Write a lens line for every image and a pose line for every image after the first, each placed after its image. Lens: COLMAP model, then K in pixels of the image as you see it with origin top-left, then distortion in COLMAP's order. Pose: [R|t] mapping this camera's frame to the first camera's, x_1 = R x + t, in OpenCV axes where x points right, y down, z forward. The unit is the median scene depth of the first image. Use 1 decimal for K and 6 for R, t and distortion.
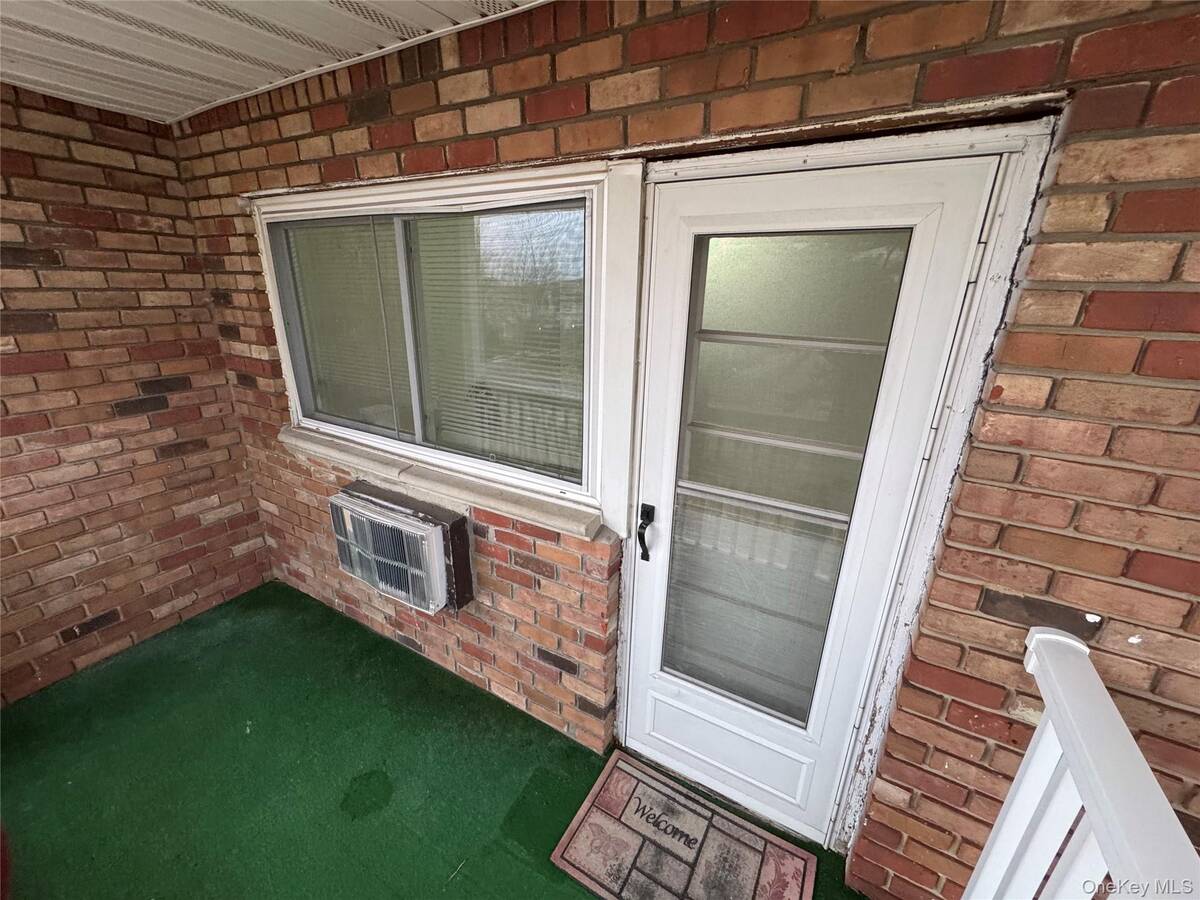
lens RADIAL K [[478.5, 0, 599.9], [0, 478.5, 451.7], [0, 0, 1]] dist [-0.003599, 0.001054]
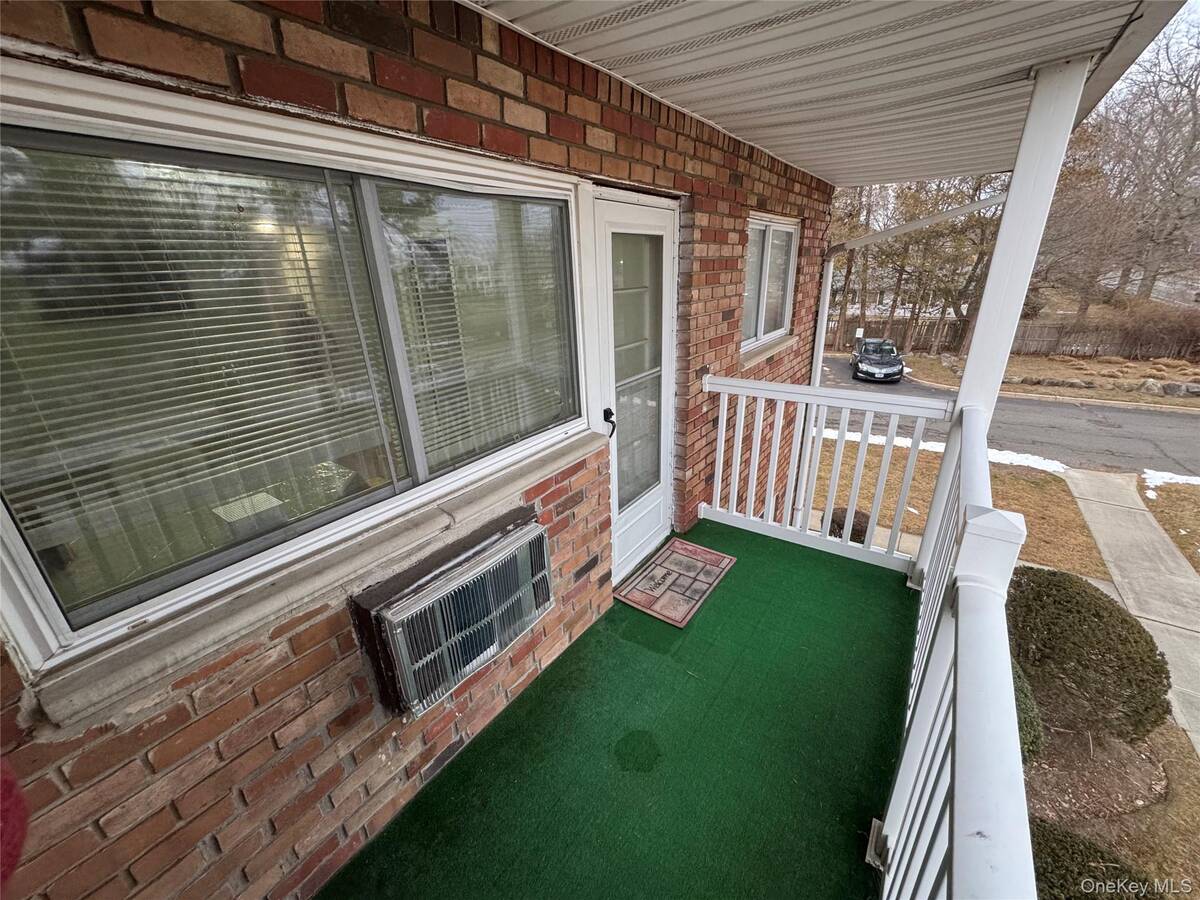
lens RADIAL K [[478.5, 0, 602.8], [0, 478.5, 451.5], [0, 0, 1]] dist [-0.003599, 0.001054]
pose [[0.097805, -0.379704, 0.919923, -1.238218], [0.357677, 0.876004, 0.323548, -0.244030], [-0.928709, 0.297391, 0.221489, 0.649229]]
